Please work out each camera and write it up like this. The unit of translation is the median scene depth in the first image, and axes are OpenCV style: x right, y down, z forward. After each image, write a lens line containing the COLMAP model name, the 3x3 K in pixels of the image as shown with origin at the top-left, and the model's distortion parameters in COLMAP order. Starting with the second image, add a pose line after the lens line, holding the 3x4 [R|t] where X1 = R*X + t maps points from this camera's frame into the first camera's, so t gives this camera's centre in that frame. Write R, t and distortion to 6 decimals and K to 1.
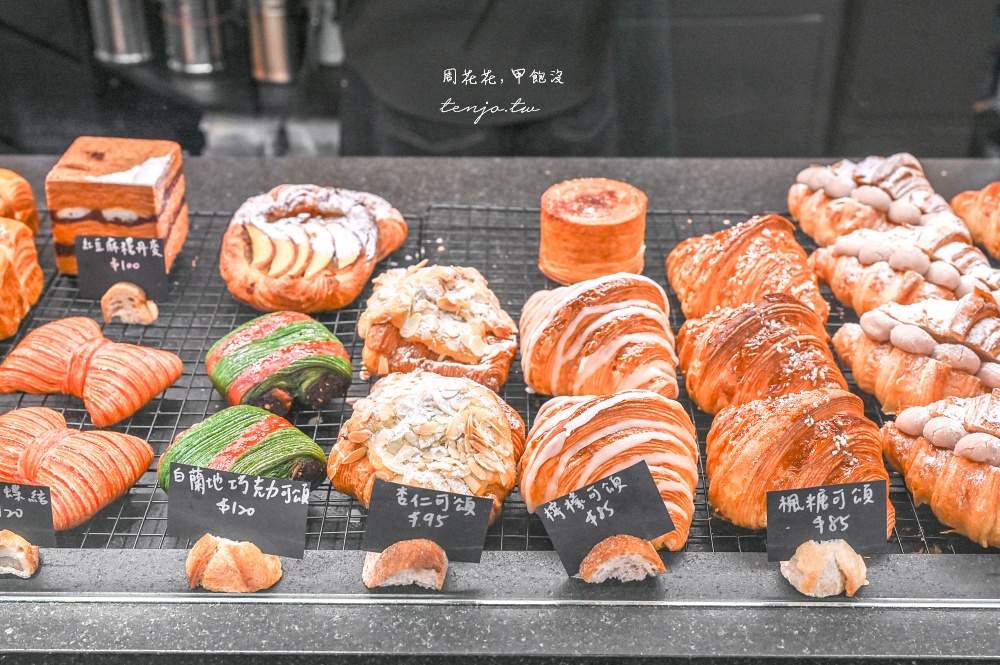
lens RADIAL K [[1380.5, 0, 500.0], [0, 1380.5, 332.5], [0, 0, 1]] dist [0.019359, -0.037181]
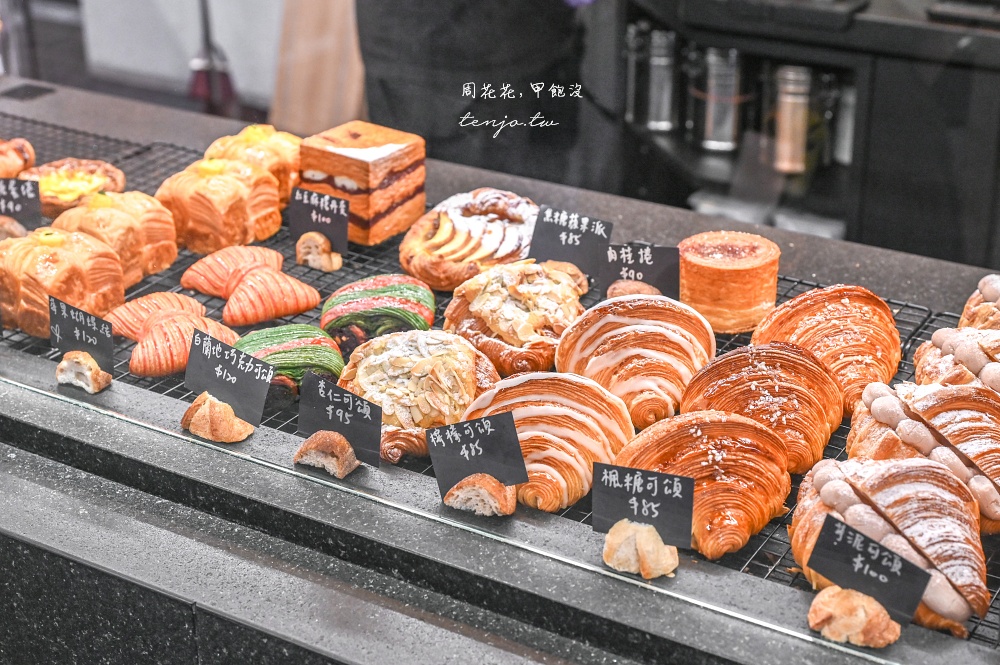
lens RADIAL K [[1671.4, 0, 500.0], [0, 1671.4, 332.5], [0, 0, 1]] dist [0.020548, -0.086142]
pose [[0.856670, 0.210125, -0.471130, 0.610239], [-0.263398, 0.963429, -0.049255, 0.083066], [0.443551, 0.166290, 0.880687, -0.195562]]
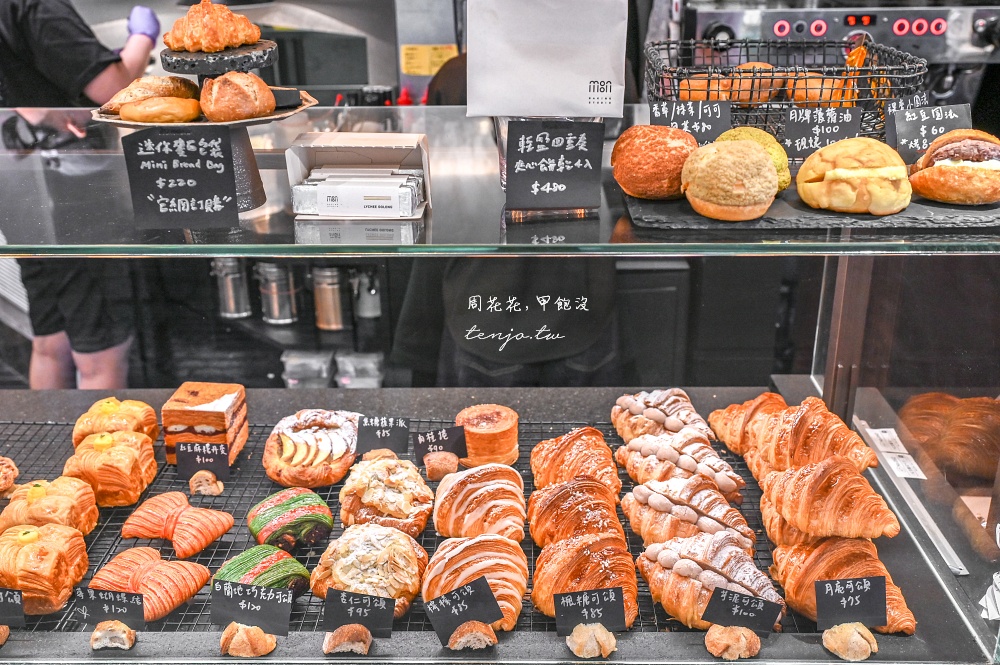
lens RADIAL K [[981.4, 0, 503.3], [0, 981.4, 315.0], [0, 0, 1]] dist [0.028791, -0.000403]
pose [[0.999877, -0.007920, -0.013544, 0.122873], [0.005461, 0.984952, -0.172742, -0.014469], [0.014708, 0.172647, 0.984874, -0.232772]]
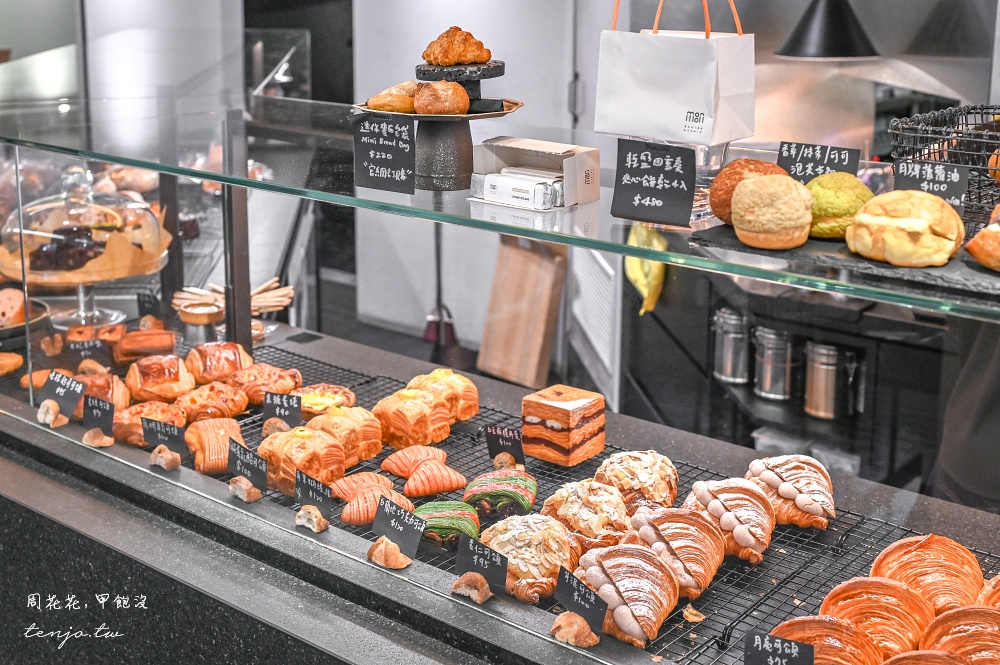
lens RADIAL K [[1263.7, 0, 536.4], [0, 1263.7, 214.0], [0, 0, 1]] dist [0.020792, -0.037615]
pose [[0.793436, 0.124558, -0.595772, 0.850719], [-0.329001, 0.911283, -0.247634, 0.086597], [0.512072, 0.392491, 0.764024, -0.409149]]
